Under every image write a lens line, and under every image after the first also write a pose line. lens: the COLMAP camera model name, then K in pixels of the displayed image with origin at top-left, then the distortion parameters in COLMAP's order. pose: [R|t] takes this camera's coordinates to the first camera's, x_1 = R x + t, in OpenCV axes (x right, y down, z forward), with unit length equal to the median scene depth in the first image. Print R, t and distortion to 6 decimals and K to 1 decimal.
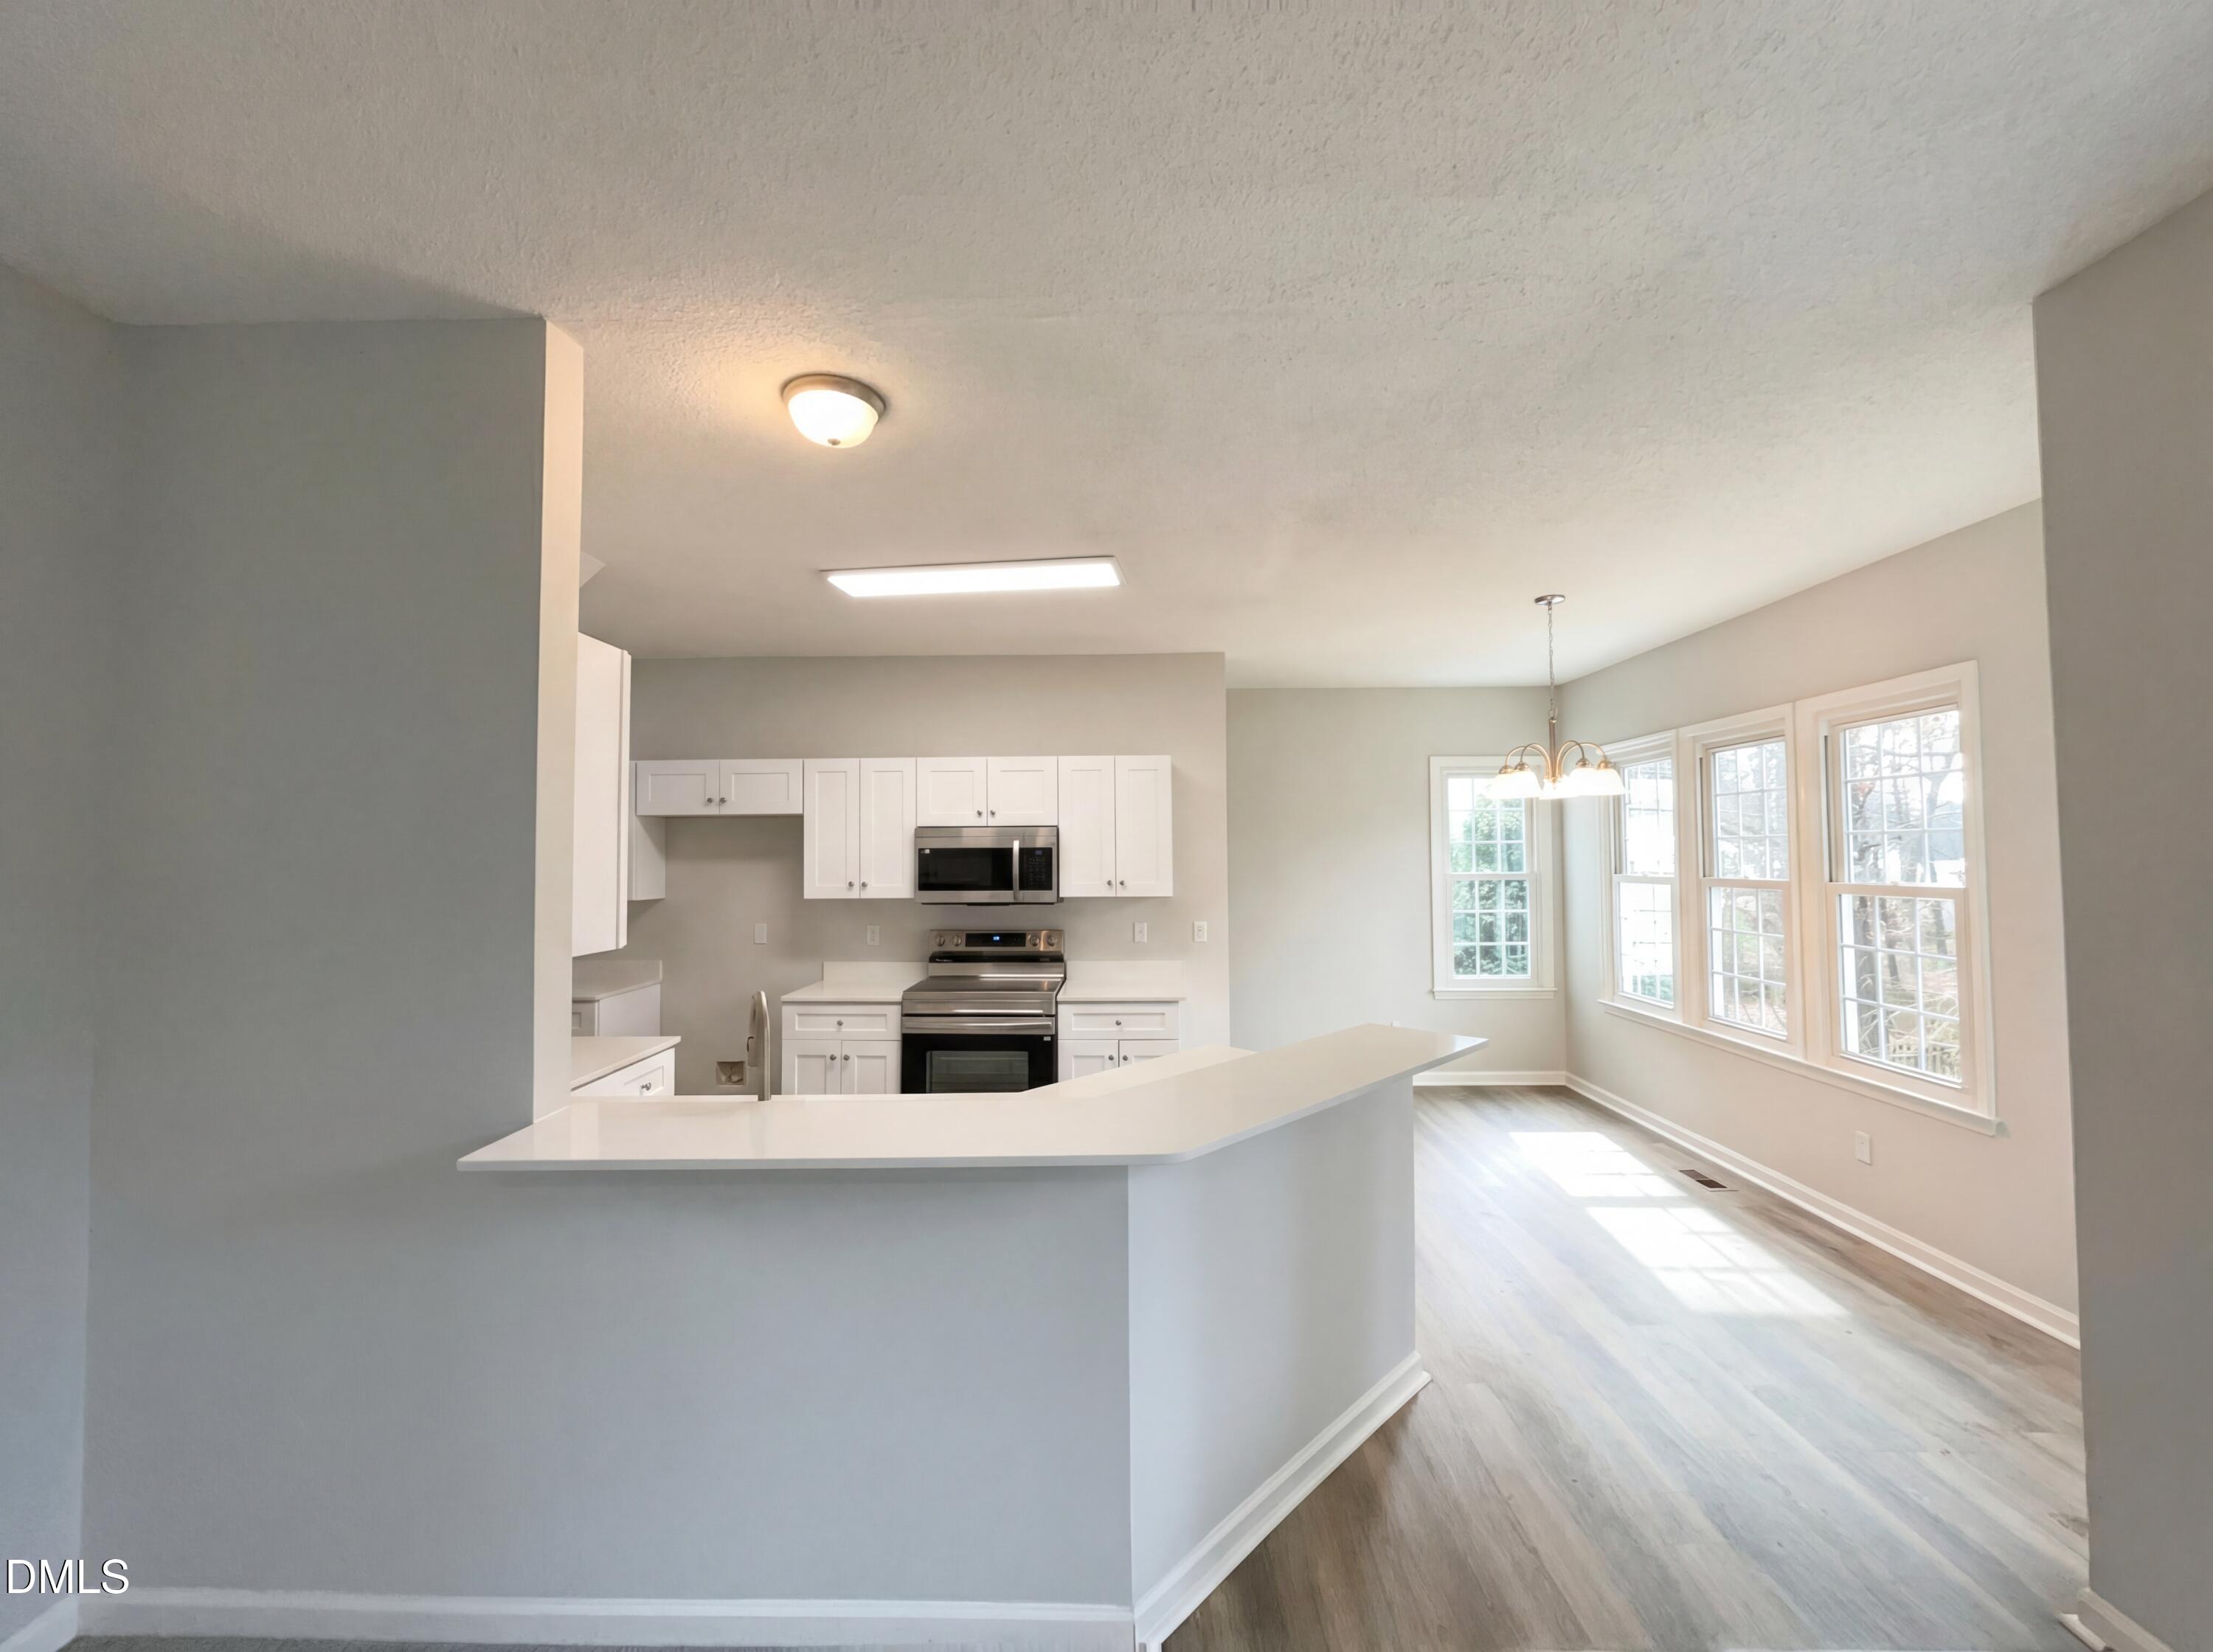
lens RADIAL K [[884.0, 0, 1106.5], [0, 884.0, 826.0], [0, 0, 1]] dist [-0.000351, -0.000142]
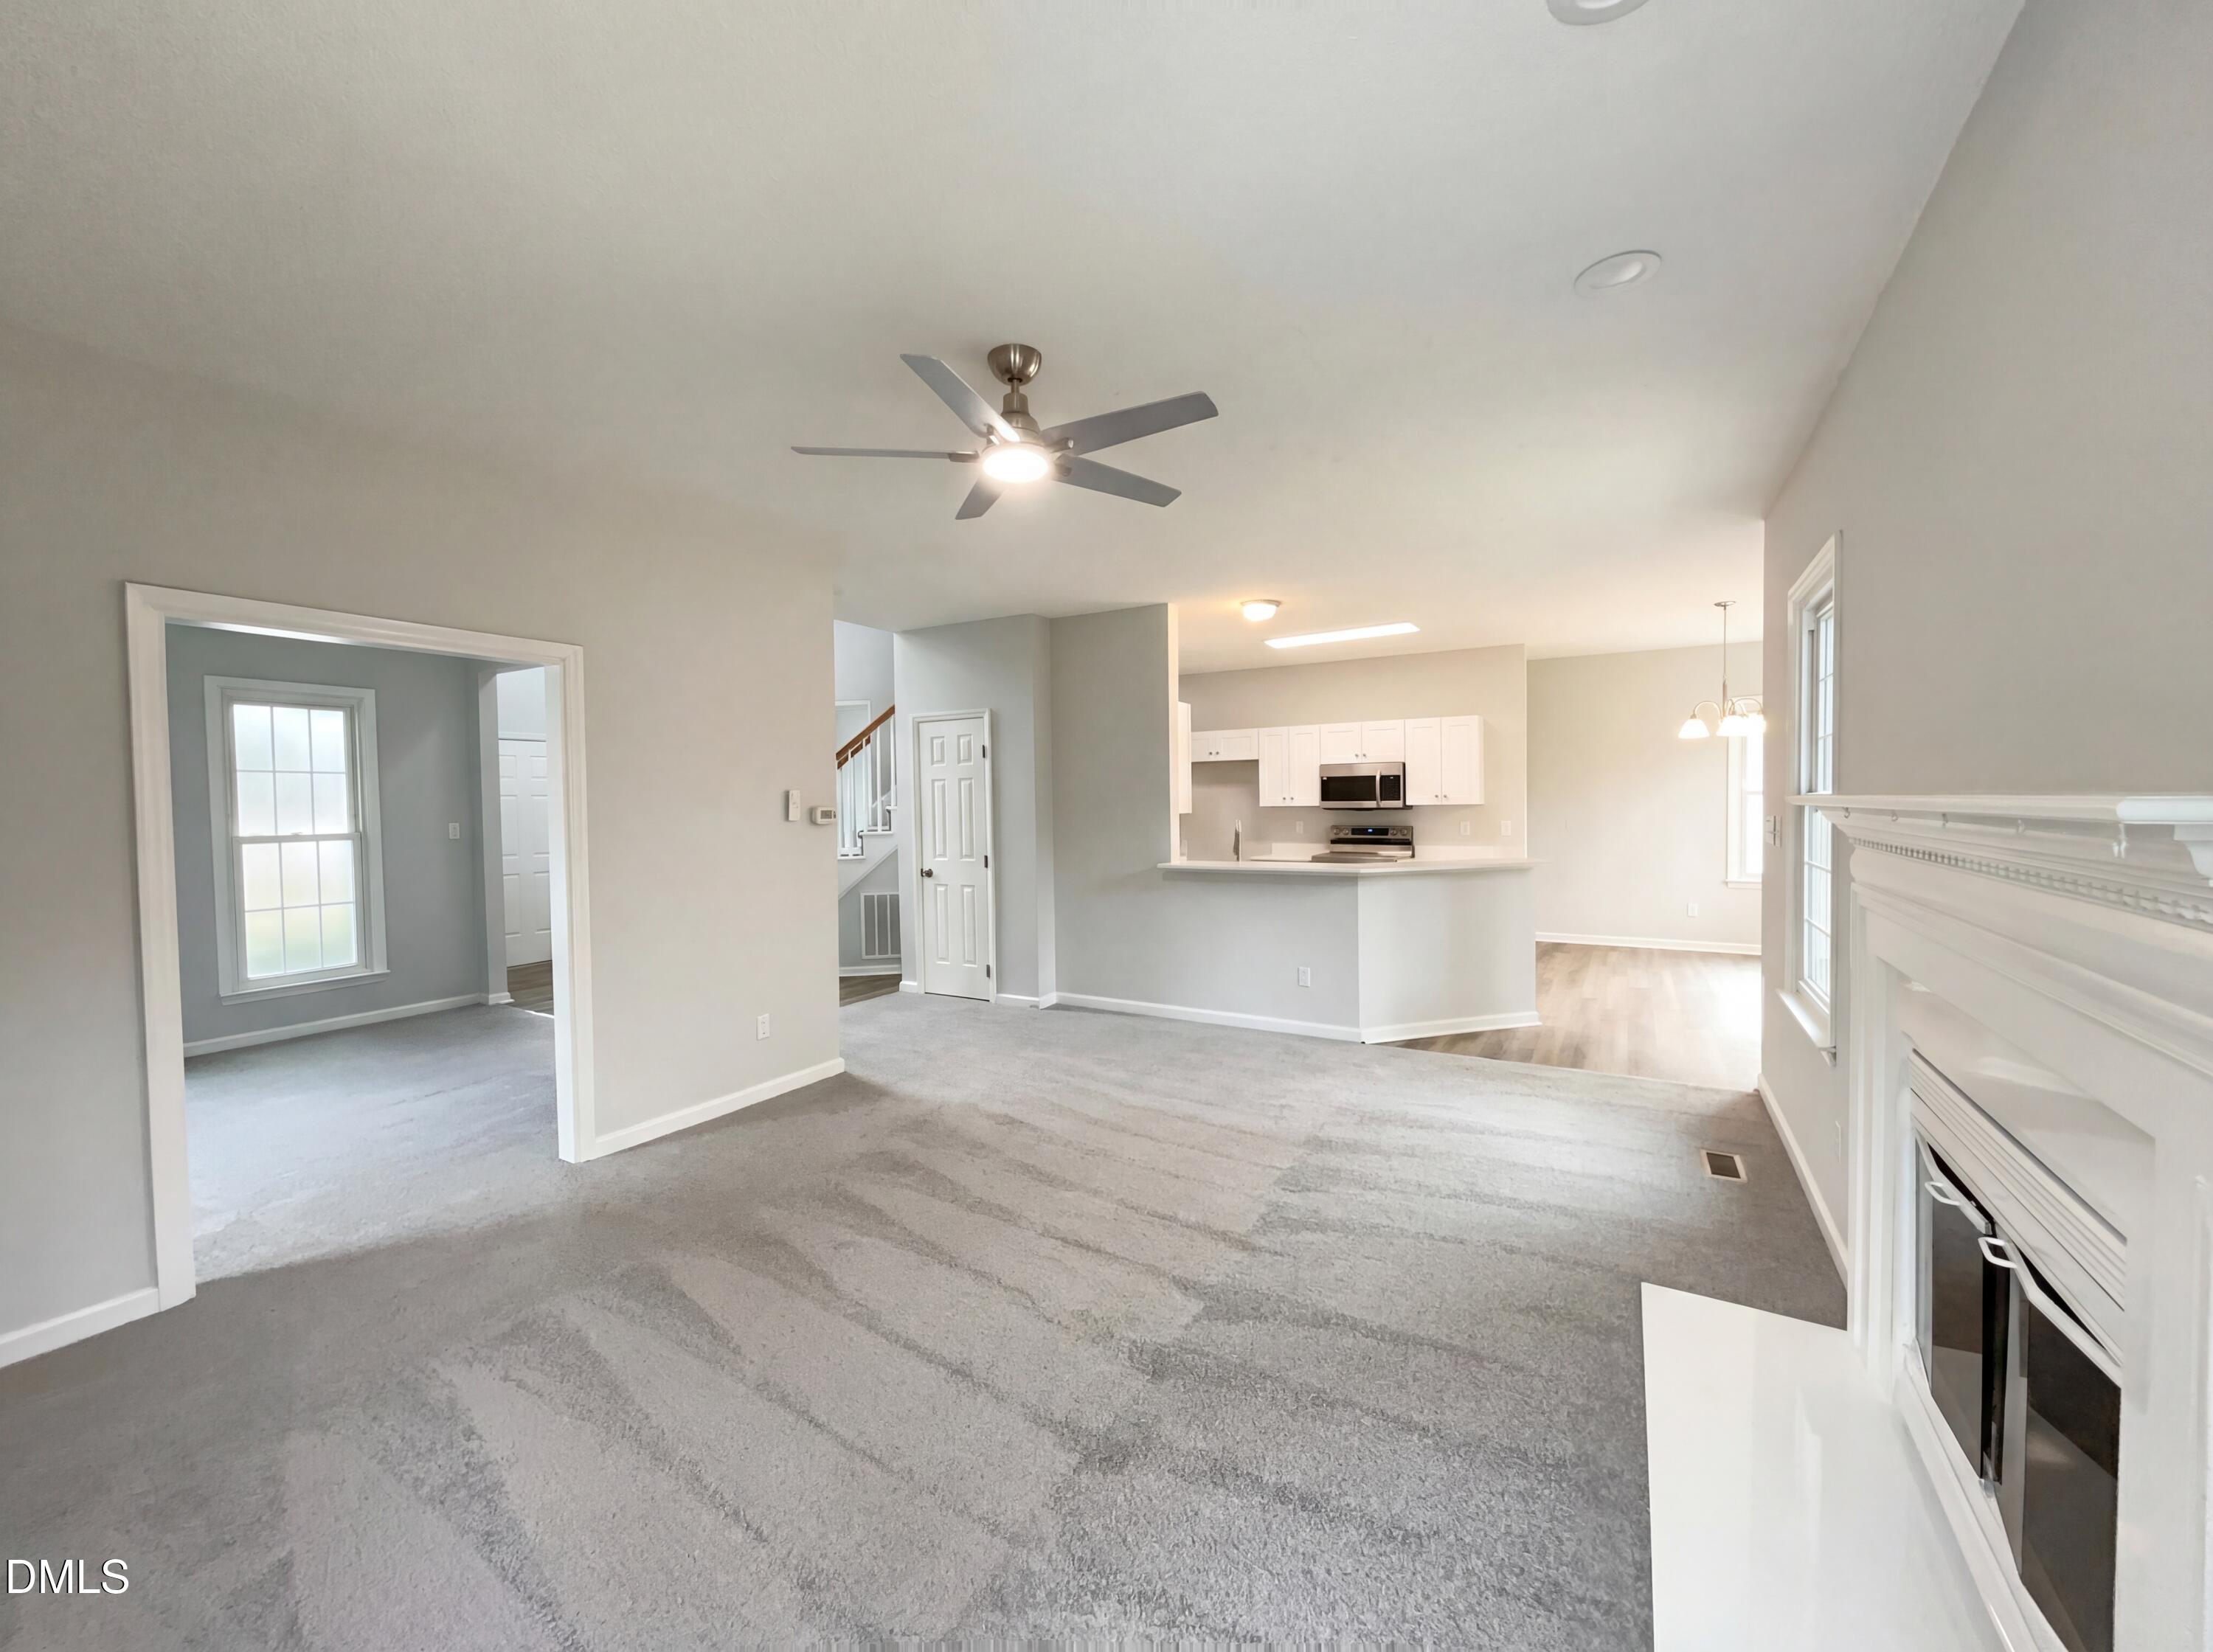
lens RADIAL K [[884.0, 0, 1106.5], [0, 884.0, 826.0], [0, 0, 1]] dist [-0.000351, -0.000142]
pose [[0.870669, 0.009562, -0.491777, 0.272695], [0.025966, 0.997523, 0.065367, -0.003049], [0.491184, -0.069682, 0.868264, -0.715038]]
